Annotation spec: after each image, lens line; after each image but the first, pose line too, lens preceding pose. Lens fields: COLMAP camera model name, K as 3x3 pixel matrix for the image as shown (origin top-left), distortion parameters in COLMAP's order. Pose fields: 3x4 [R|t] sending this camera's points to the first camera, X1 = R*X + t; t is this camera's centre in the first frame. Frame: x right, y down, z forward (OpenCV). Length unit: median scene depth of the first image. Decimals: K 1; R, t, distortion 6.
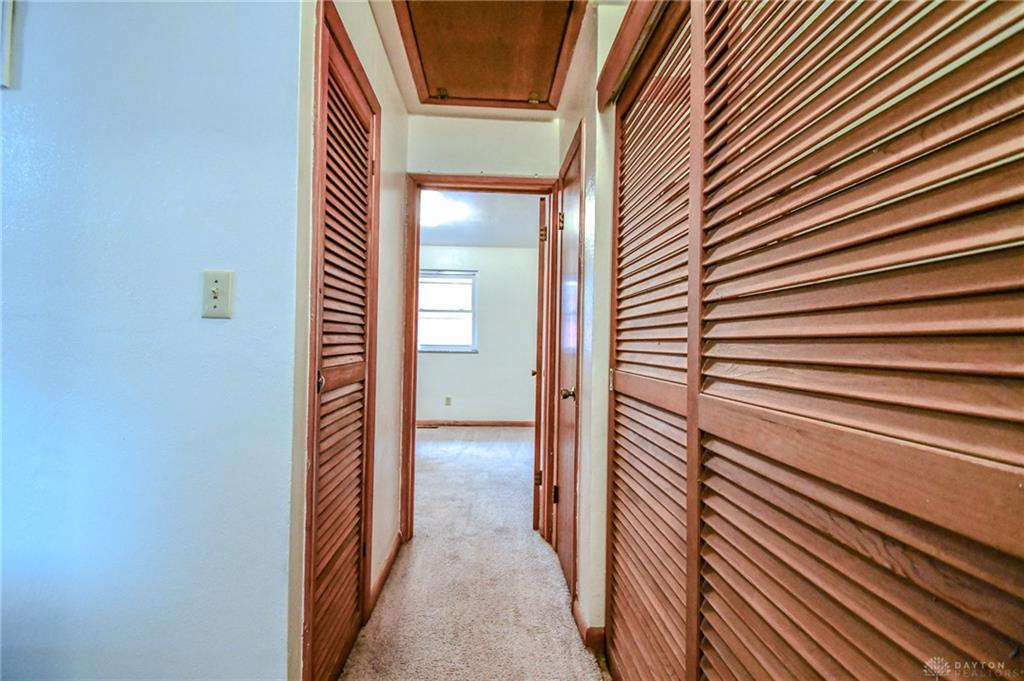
lens RADIAL K [[461.9, 0, 512.1], [0, 461.9, 343.0], [0, 0, 1]] dist [0.000483, -0.009548]
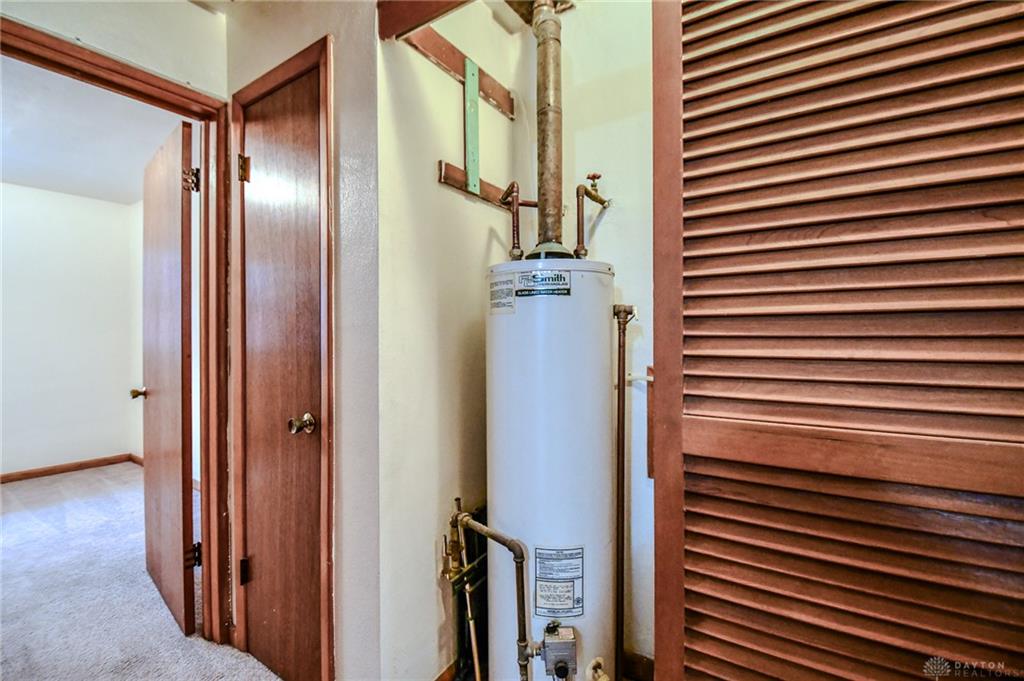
lens RADIAL K [[461.9, 0, 511.1], [0, 461.9, 338.4], [0, 0, 1]] dist [0.000483, -0.009548]
pose [[0.594559, -0.026753, 0.803607, -0.195941], [0.011139, 0.999624, 0.025037, -0.025927], [-0.803975, -0.005934, 0.594634, 0.263459]]
